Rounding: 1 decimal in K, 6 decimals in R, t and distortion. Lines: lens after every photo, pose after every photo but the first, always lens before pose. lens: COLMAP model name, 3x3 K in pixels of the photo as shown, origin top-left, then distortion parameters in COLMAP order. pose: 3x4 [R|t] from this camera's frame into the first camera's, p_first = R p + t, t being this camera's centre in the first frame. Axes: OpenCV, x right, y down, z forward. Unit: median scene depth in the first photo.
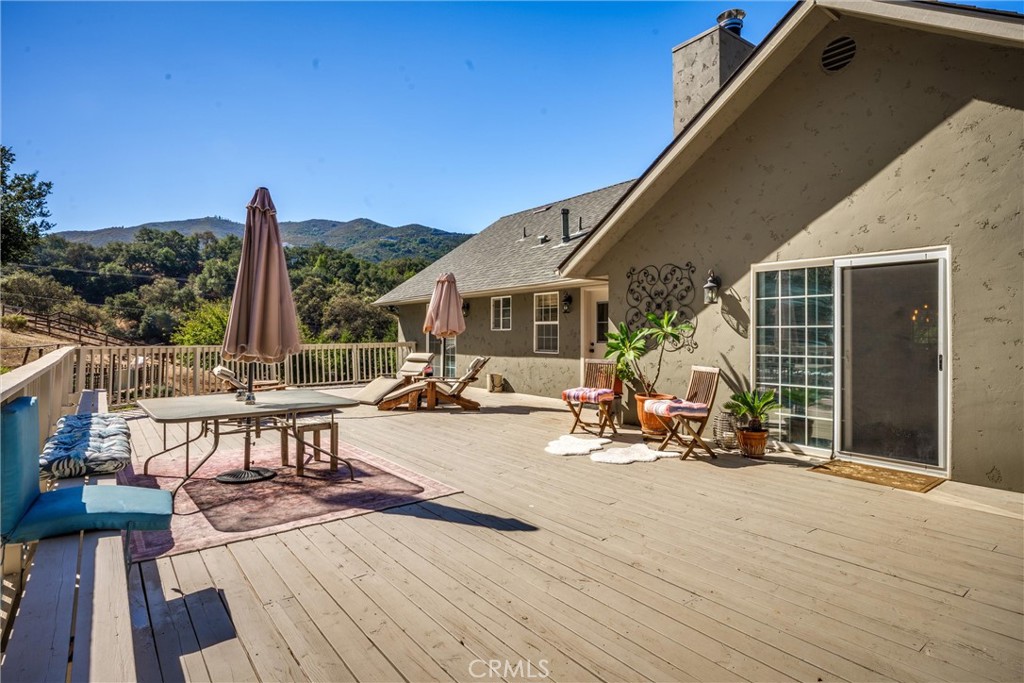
lens RADIAL K [[533.7, 0, 529.3], [0, 533.7, 328.3], [0, 0, 1]] dist [0.007670, 0.000647]
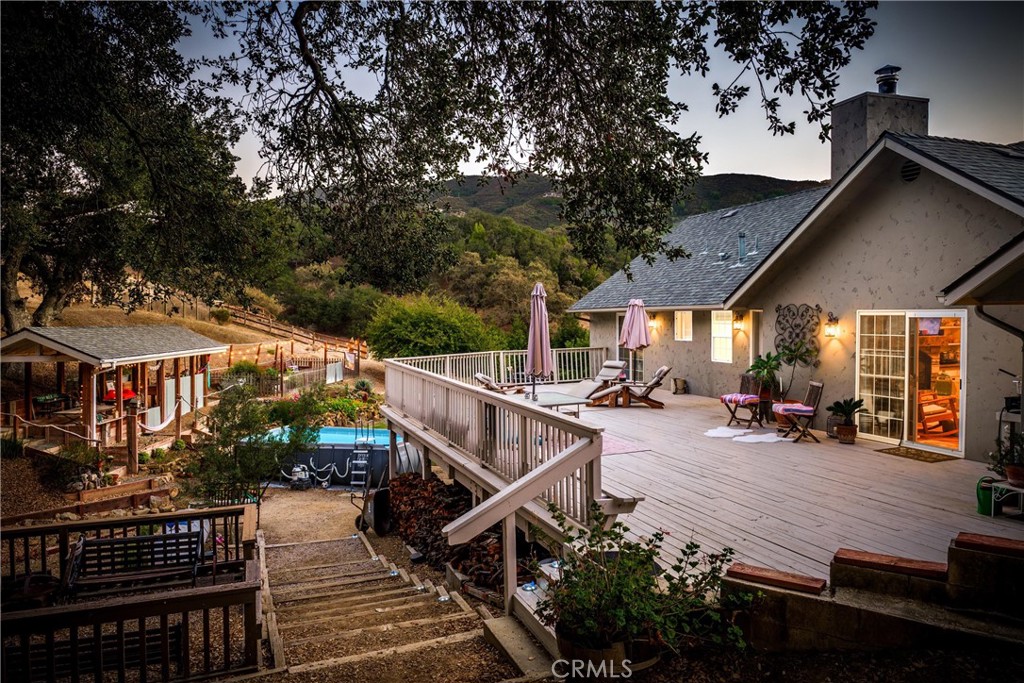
lens RADIAL K [[683.7, 0, 506.0], [0, 683.7, 343.9], [0, 0, 1]] dist [-0.011762, 0.007481]
pose [[0.945984, 0.000719, -0.324212, 0.103988], [0.016267, 0.998633, 0.049678, -0.114704], [0.323805, -0.052269, 0.944679, -0.853026]]
